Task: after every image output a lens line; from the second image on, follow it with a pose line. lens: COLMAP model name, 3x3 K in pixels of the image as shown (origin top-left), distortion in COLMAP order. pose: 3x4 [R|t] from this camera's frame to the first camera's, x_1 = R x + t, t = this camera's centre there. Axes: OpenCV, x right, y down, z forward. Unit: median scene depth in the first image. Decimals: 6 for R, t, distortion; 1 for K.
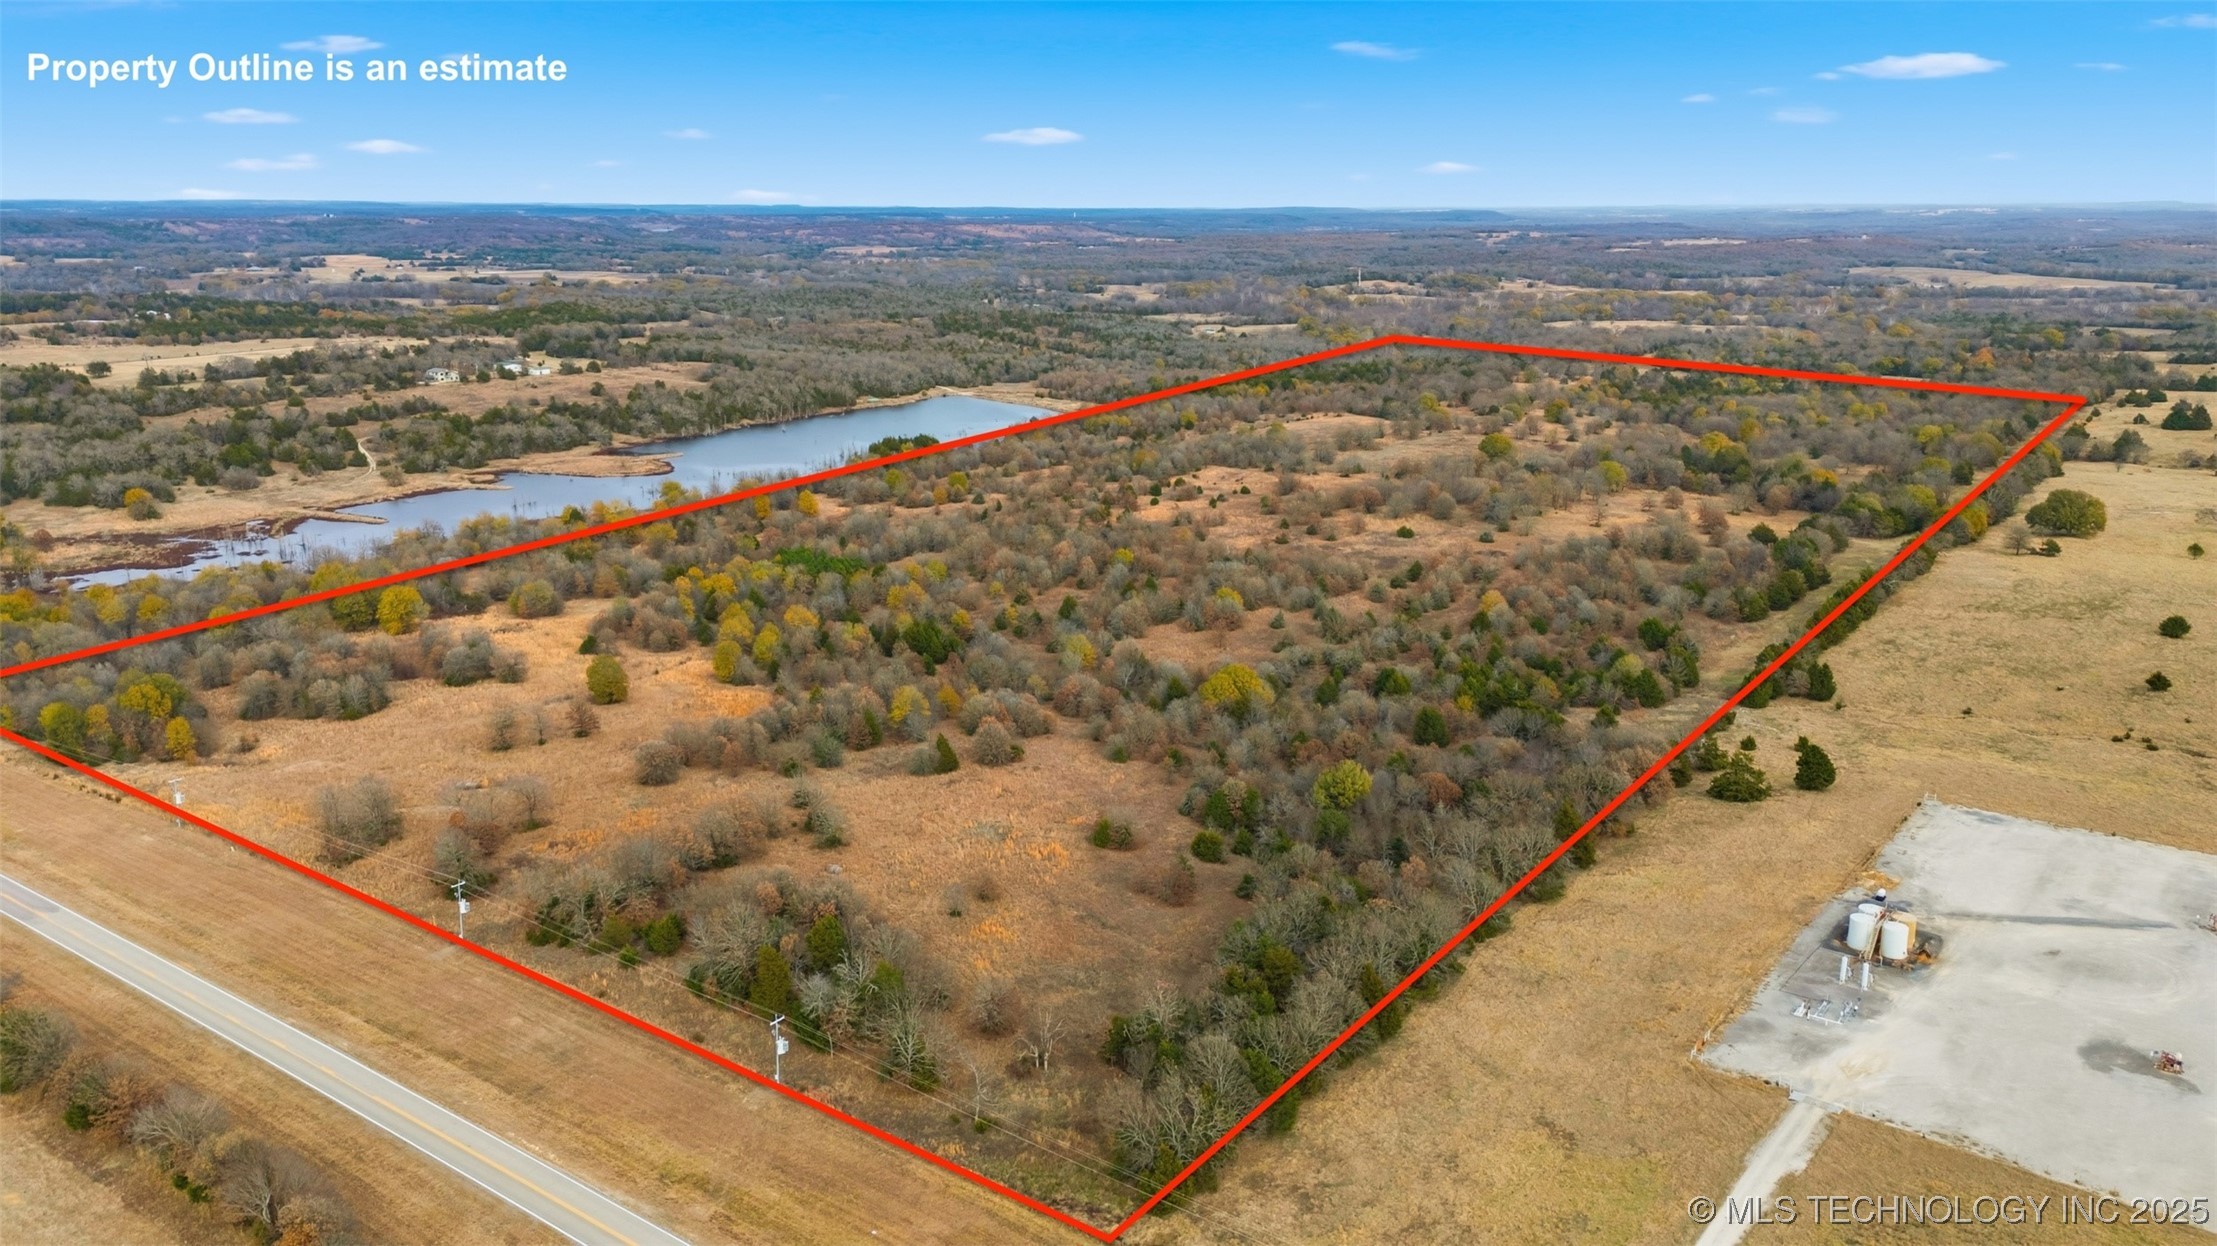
lens RADIAL K [[1586.1, 0, 1108.5], [0, 1586.1, 623.0], [0, 0, 1]] dist [0.067669, -0.072114]
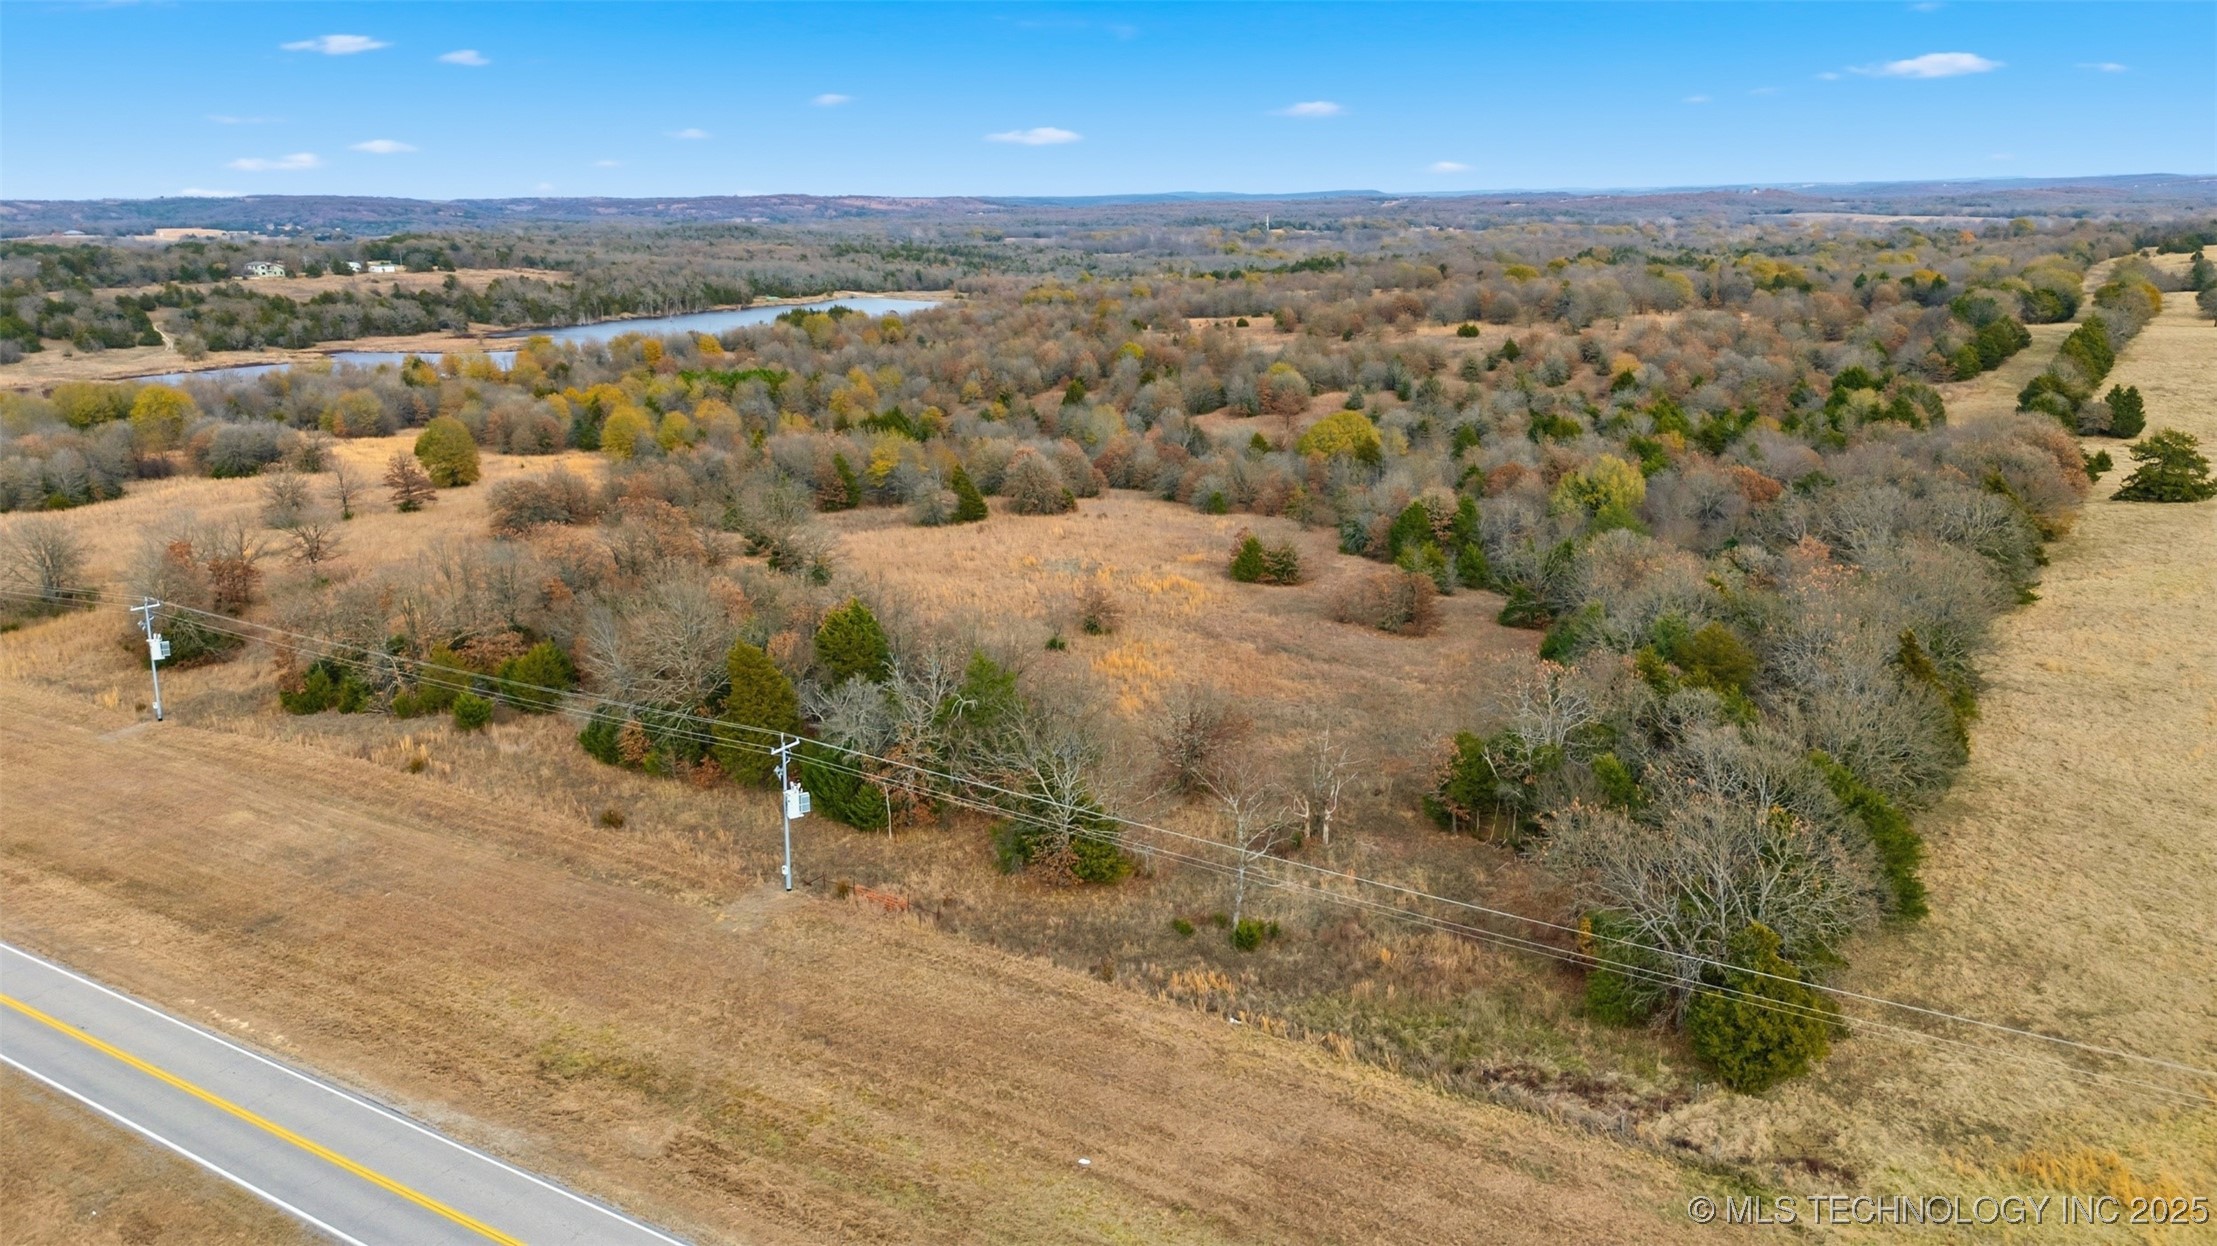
lens RADIAL K [[1561.1, 0, 1108.5], [0, 1561.1, 623.0], [0, 0, 1]] dist [0.073708, -0.062676]
pose [[0.996879, -0.026714, 0.074281, -0.085613], [0.026767, 0.999642, 0.000271, 0.126326], [-0.074262, 0.001718, 0.997237, 0.311285]]
